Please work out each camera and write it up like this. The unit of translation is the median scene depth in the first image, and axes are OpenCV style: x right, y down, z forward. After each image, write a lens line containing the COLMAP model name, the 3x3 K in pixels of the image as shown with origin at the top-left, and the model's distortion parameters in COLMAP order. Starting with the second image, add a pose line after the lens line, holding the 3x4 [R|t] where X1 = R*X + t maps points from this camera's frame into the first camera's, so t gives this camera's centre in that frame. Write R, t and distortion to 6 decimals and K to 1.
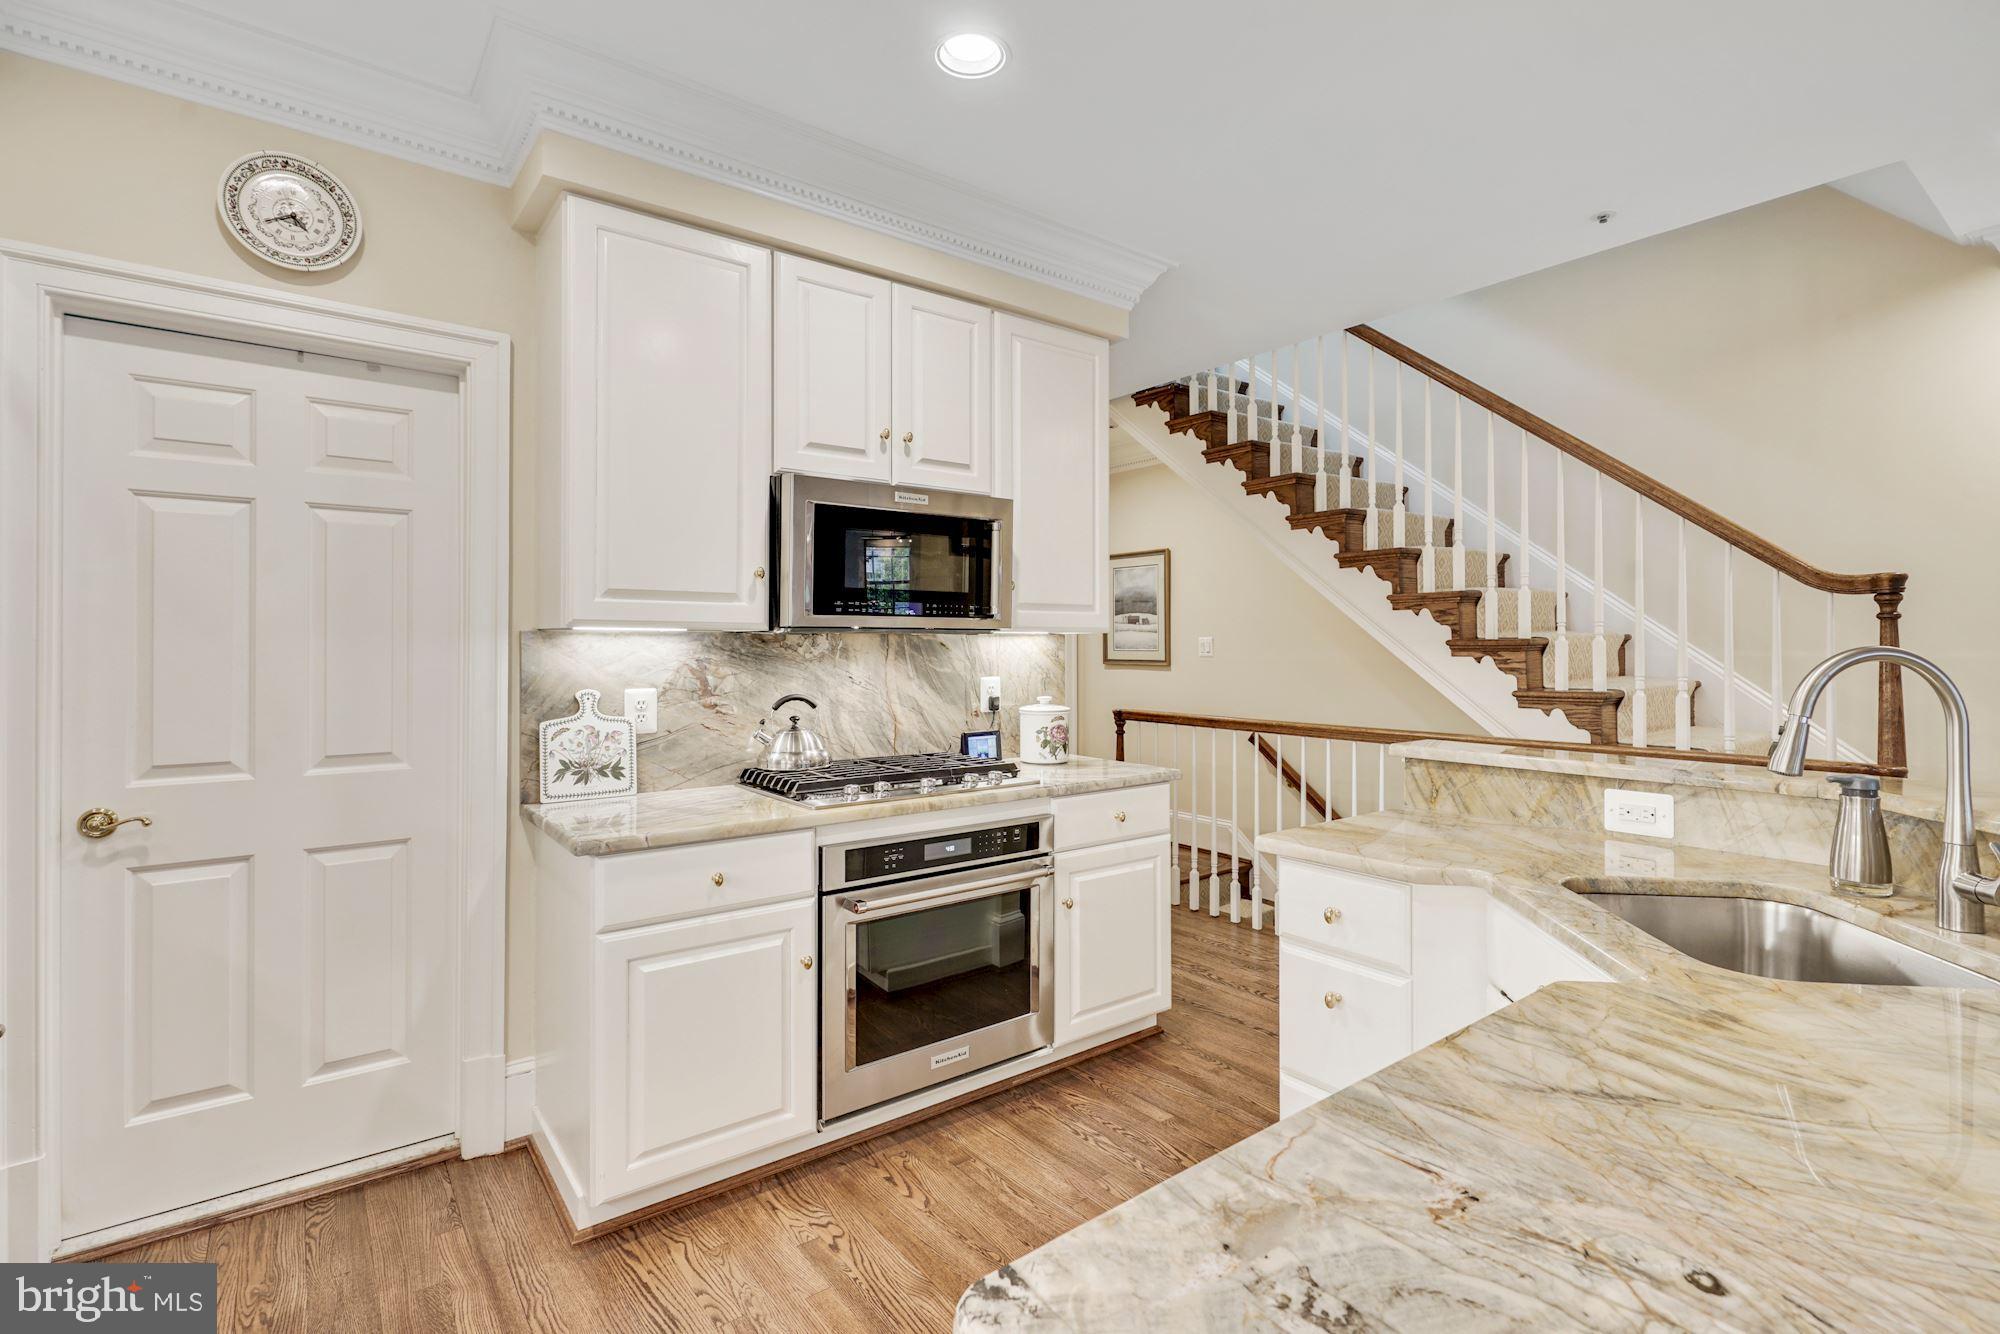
lens RADIAL K [[933.7, 0, 1010.1], [0, 933.7, 634.0], [0, 0, 1]] dist [0.000862, 0.000767]
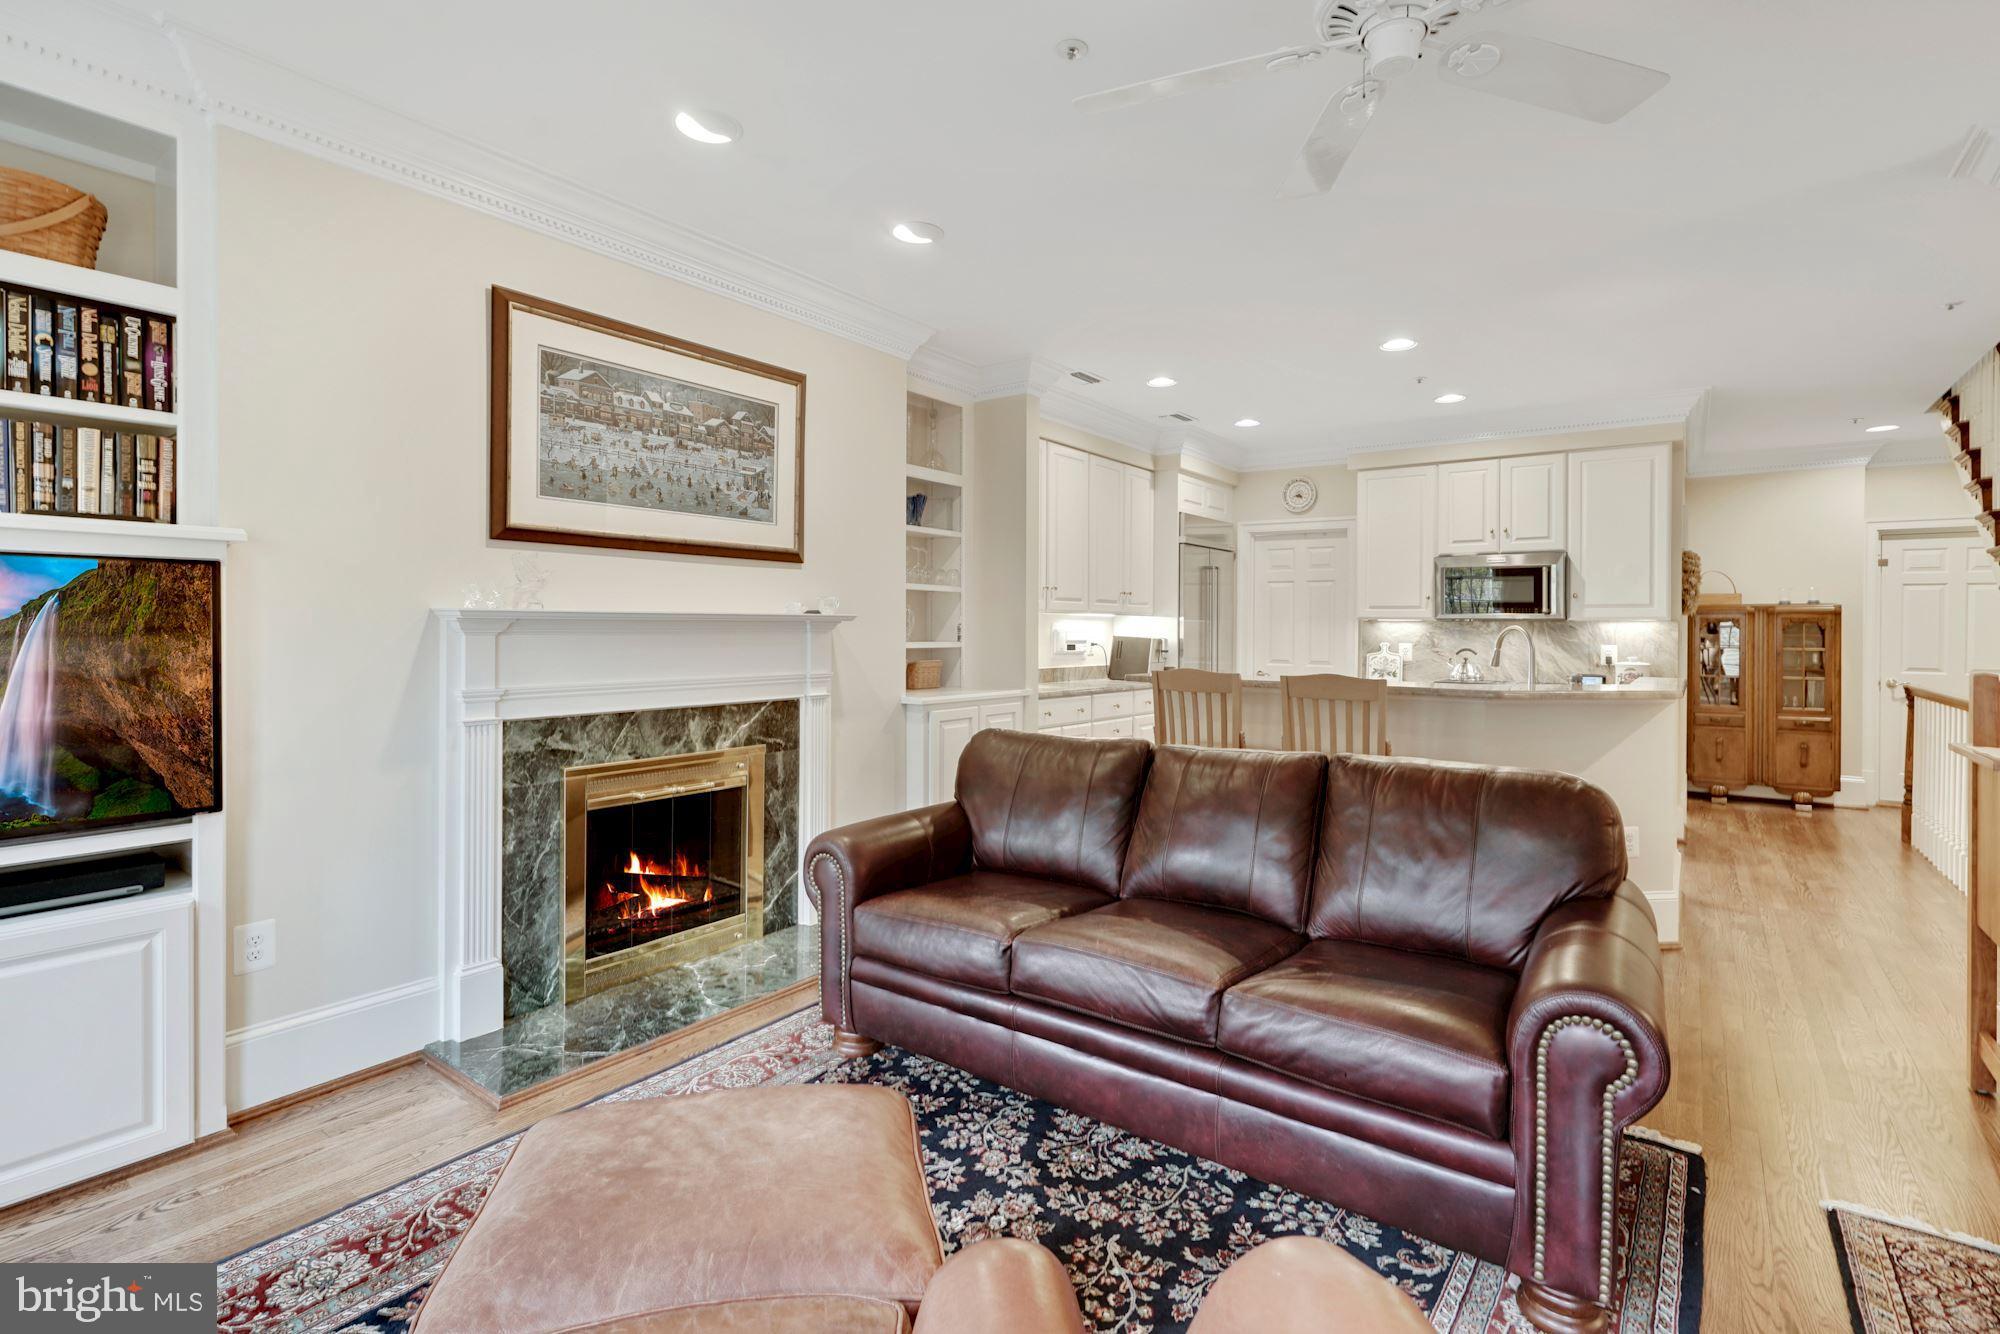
lens RADIAL K [[935.5, 0, 999.8], [0, 935.5, 618.0], [0, 0, 1]] dist [-0.001985, -0.000193]
pose [[0.275453, -0.005677, -0.961298, 1.700919], [0.004131, 0.999980, -0.004722, -0.002682], [0.961306, -0.002671, 0.275471, -0.740911]]
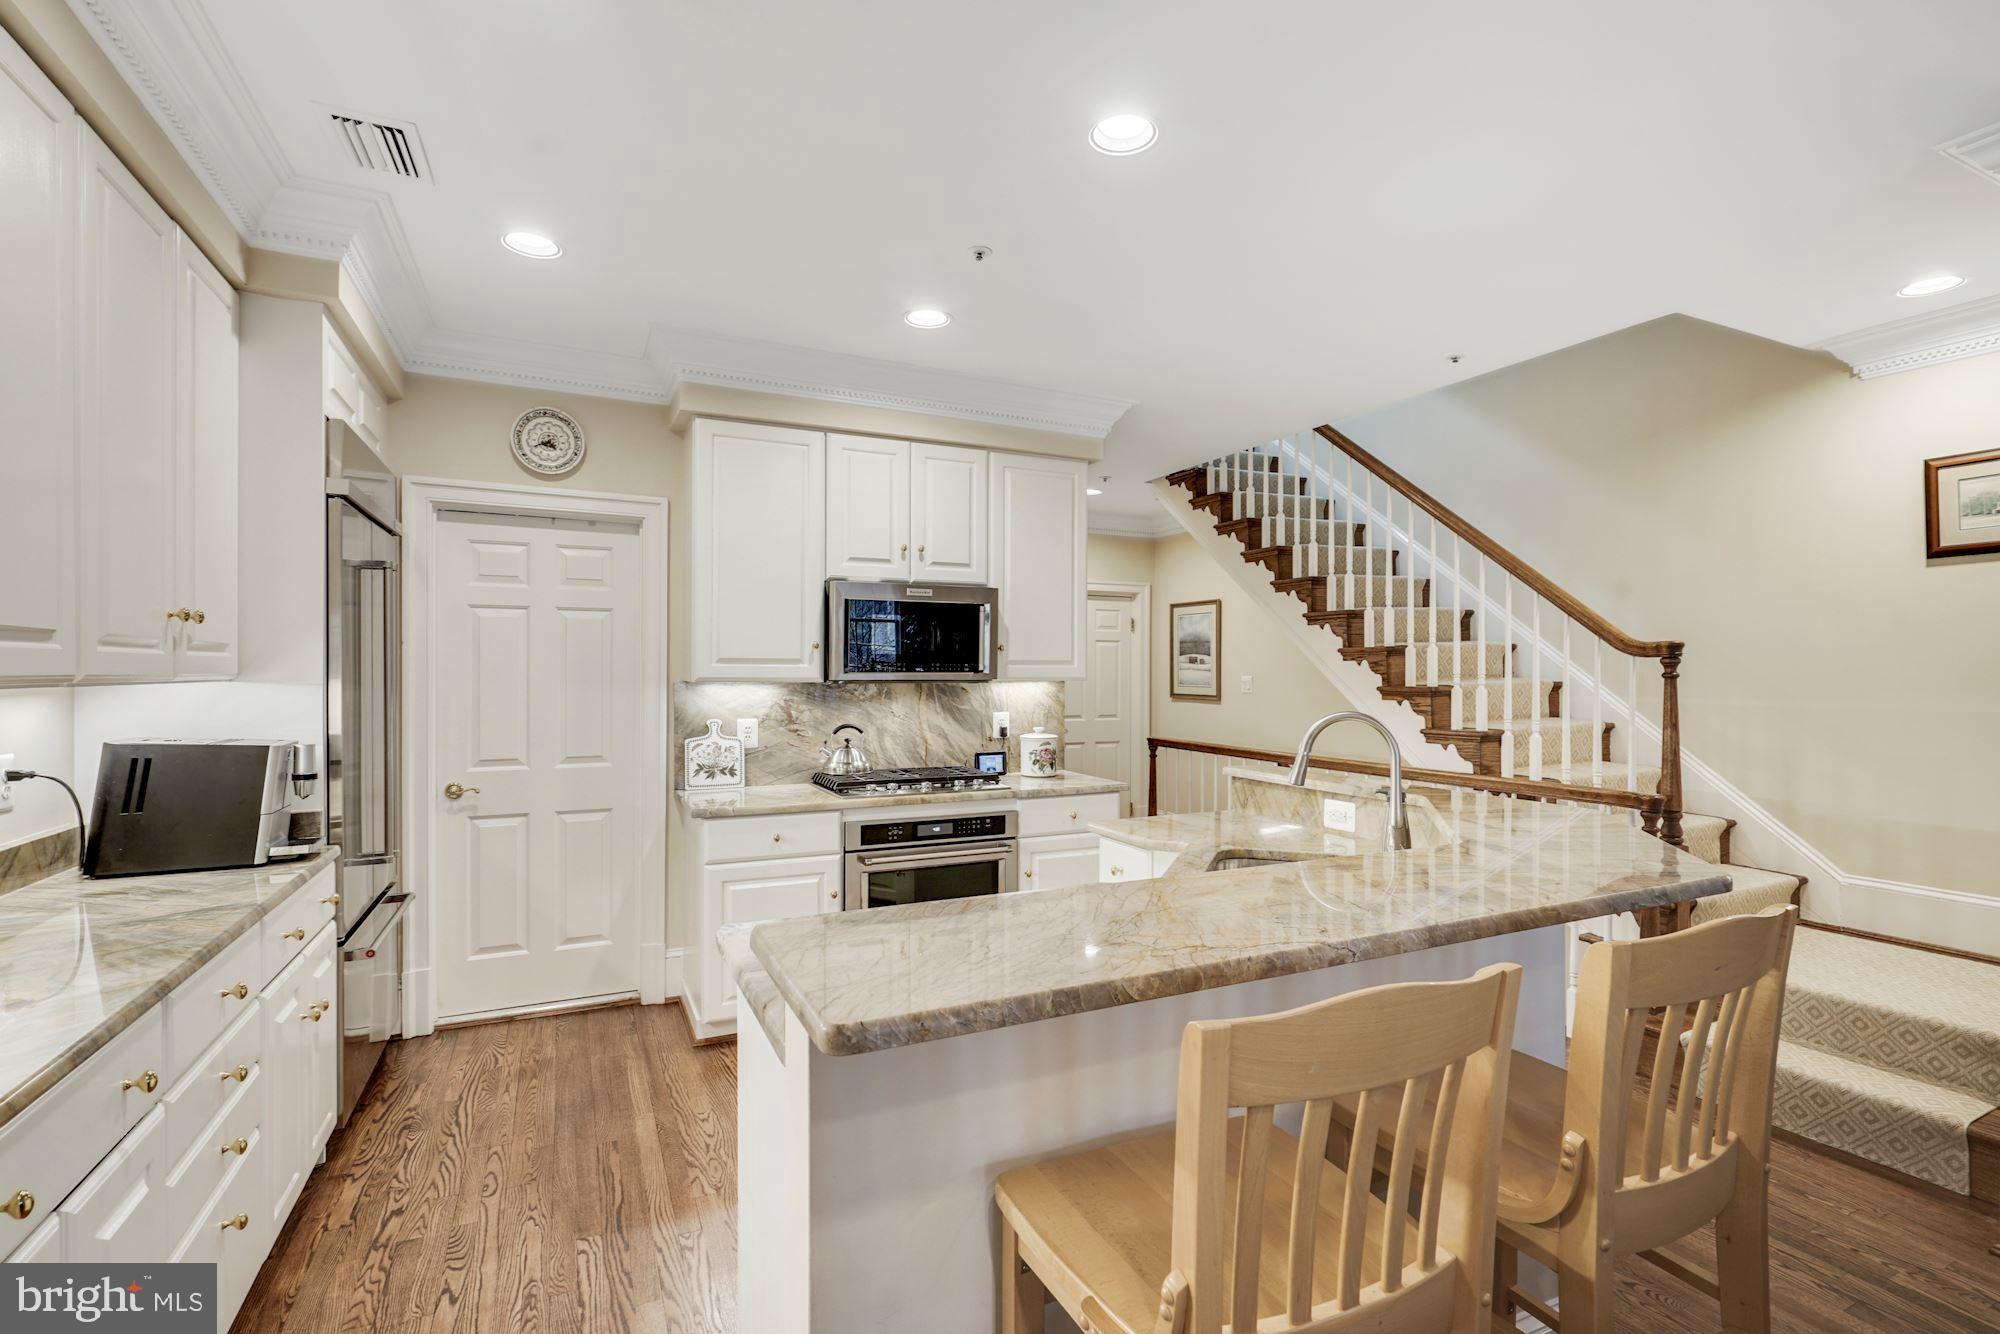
lens RADIAL K [[922.3, 0, 1005.4], [0, 922.3, 665.3], [0, 0, 1]] dist [-0.000649, 0.000374]
pose [[0.978685, 0.003133, -0.205344, 0.326533], [-0.001330, 0.999959, 0.008914, -0.043258], [0.205363, -0.008450, 0.978649, -0.395227]]
